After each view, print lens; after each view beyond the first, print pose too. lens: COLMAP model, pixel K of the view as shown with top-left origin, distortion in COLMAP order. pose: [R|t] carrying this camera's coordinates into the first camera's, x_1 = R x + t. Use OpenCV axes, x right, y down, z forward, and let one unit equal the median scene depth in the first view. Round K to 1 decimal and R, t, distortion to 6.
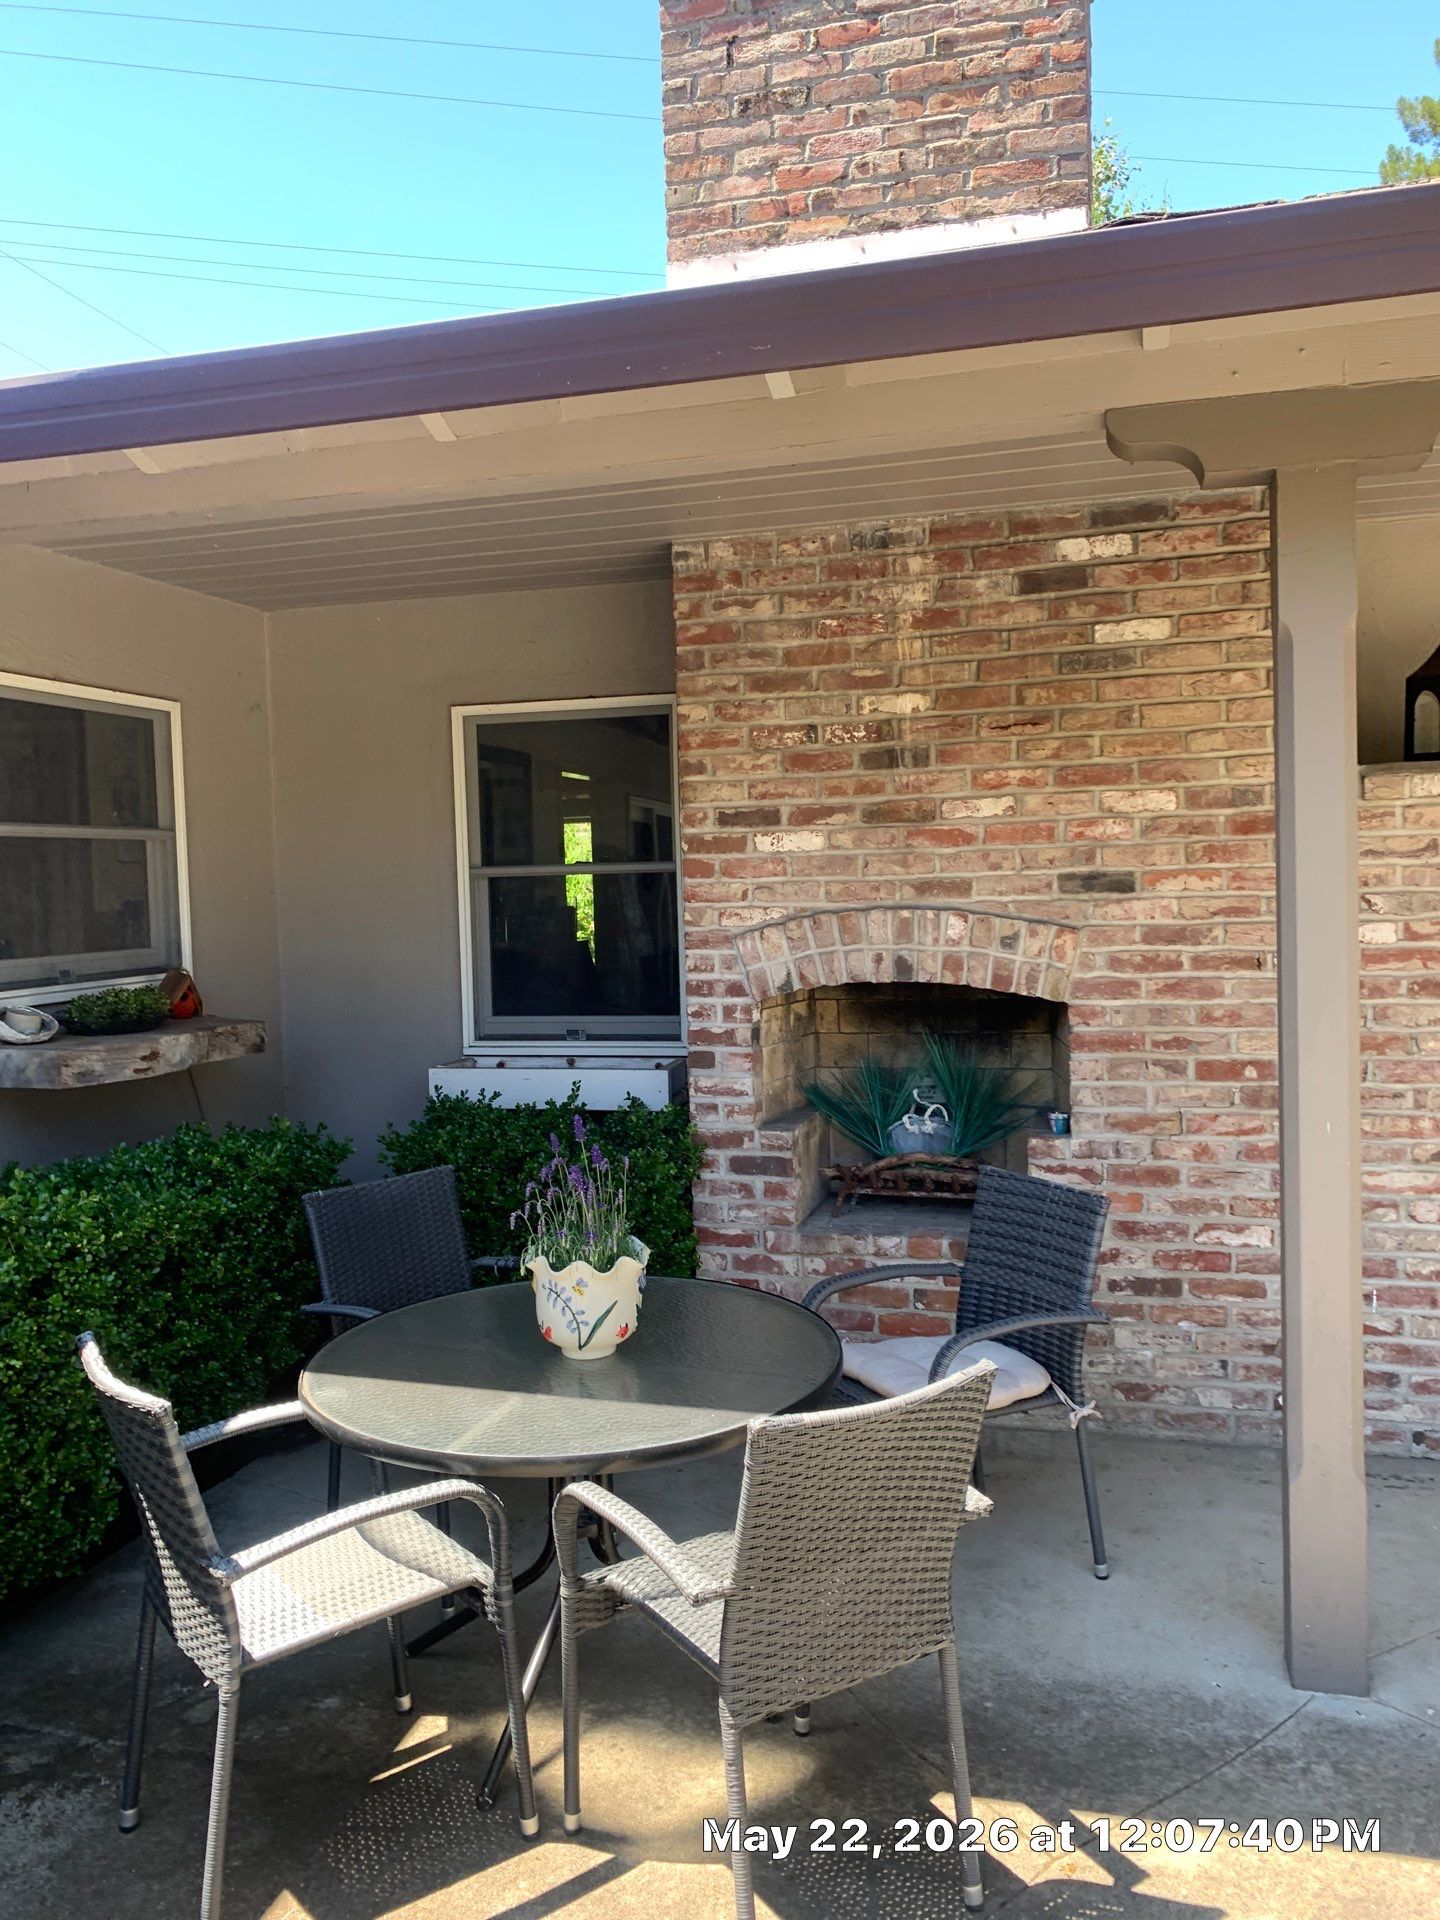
lens RADIAL K [[1541.0, 0, 720.0], [0, 1541.0, 960.0], [0, 0, 1]] dist [0.070651, -0.000654]
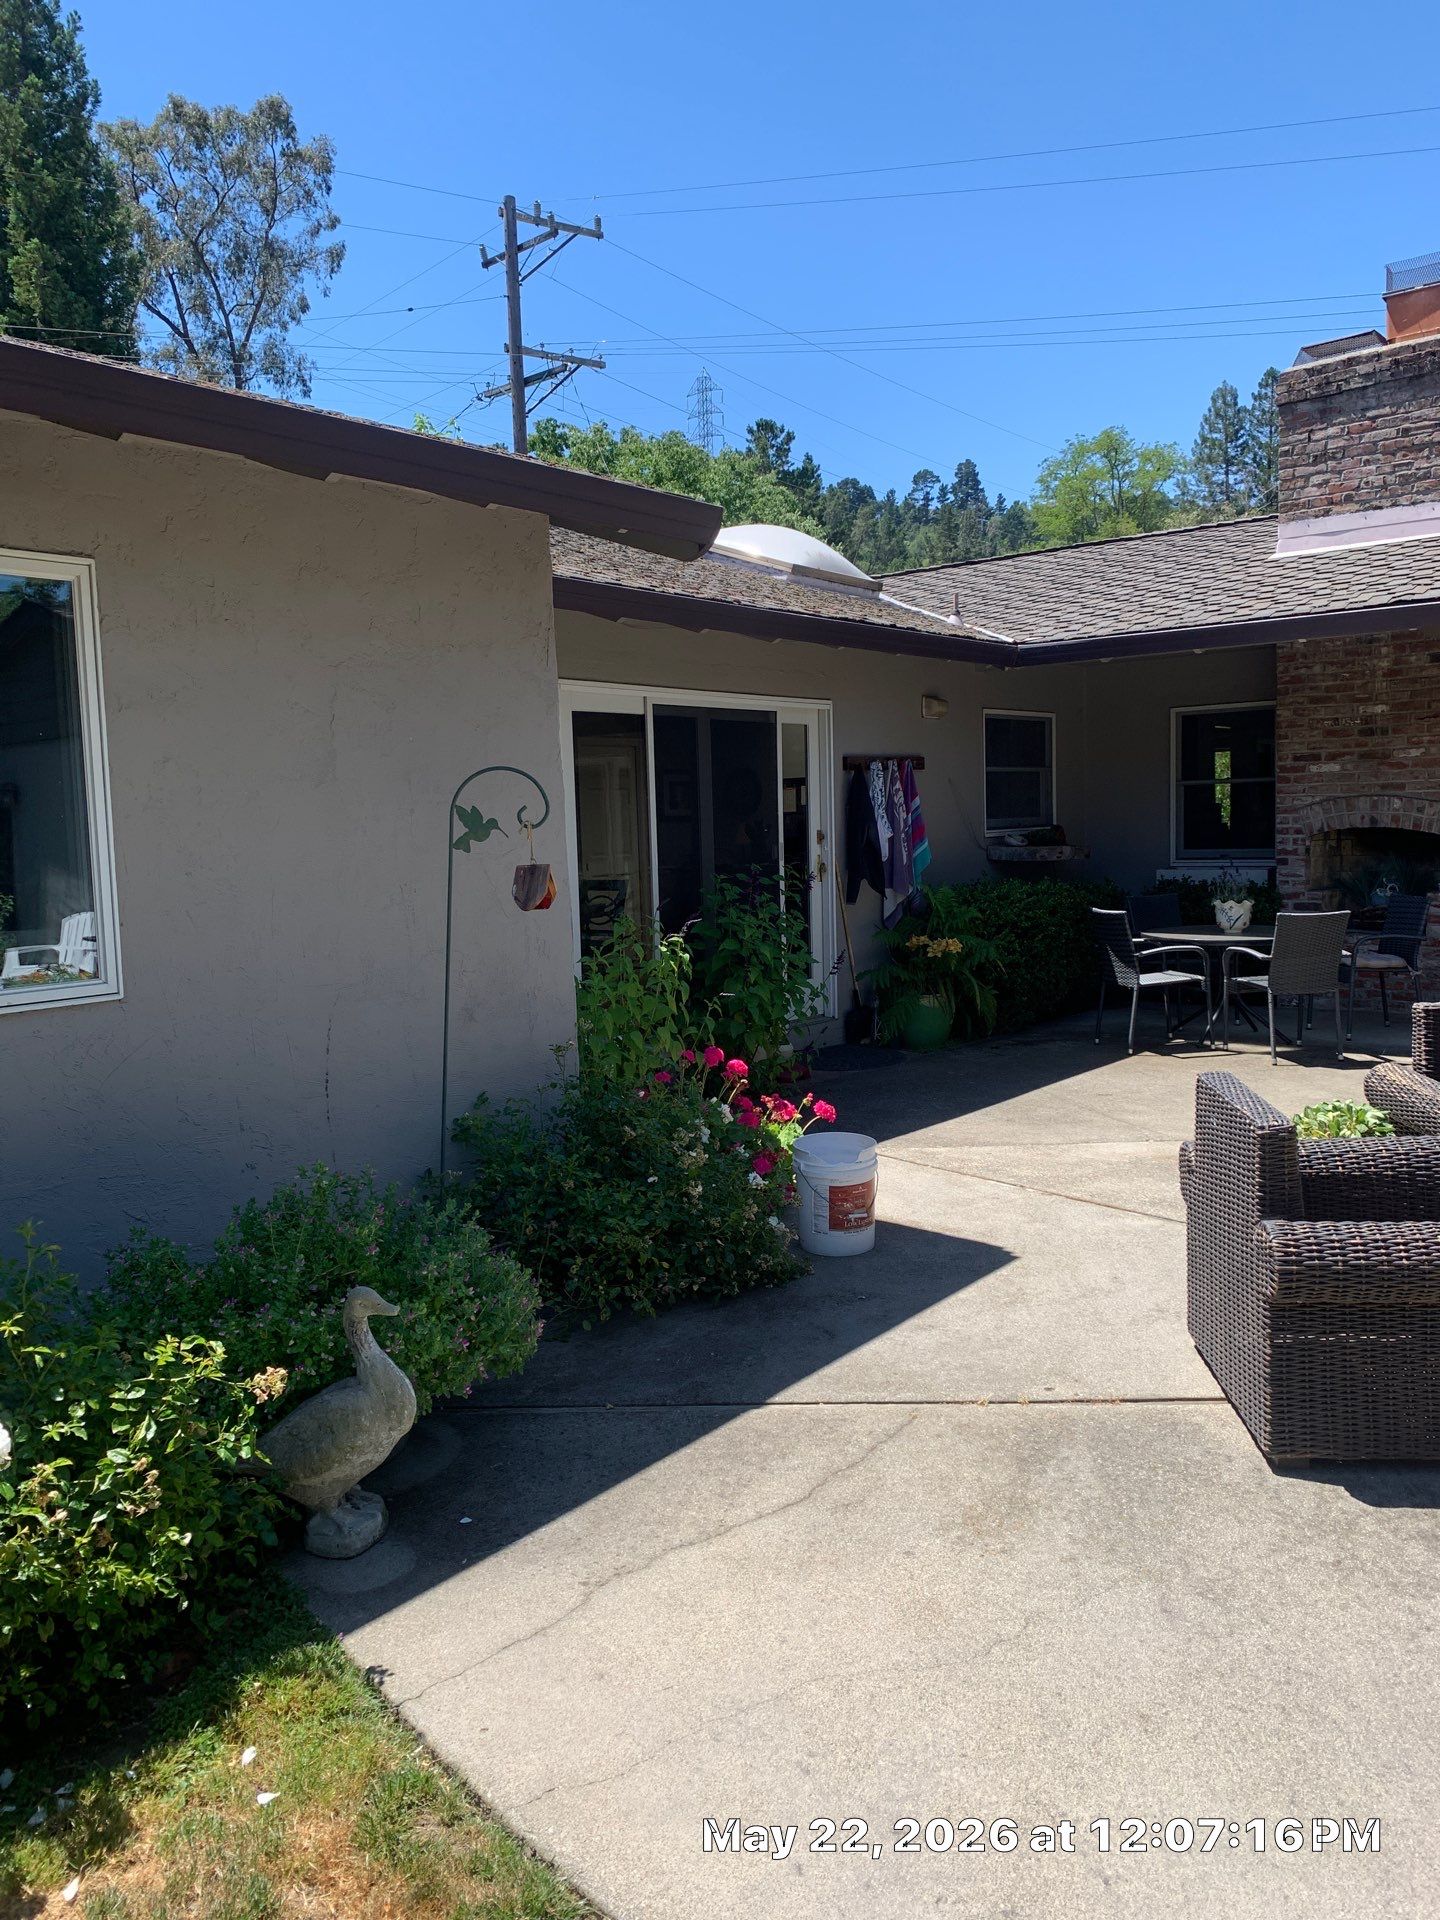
lens RADIAL K [[1384.2, 0, 720.0], [0, 1384.2, 960.0], [0, 0, 1]] dist [-0.029312, 0.000058]
pose [[0.907570, 0.040616, -0.417932, 0.097190], [-0.010968, 0.997264, 0.073100, 0.073040], [0.419758, -0.061759, 0.905532, -1.316829]]
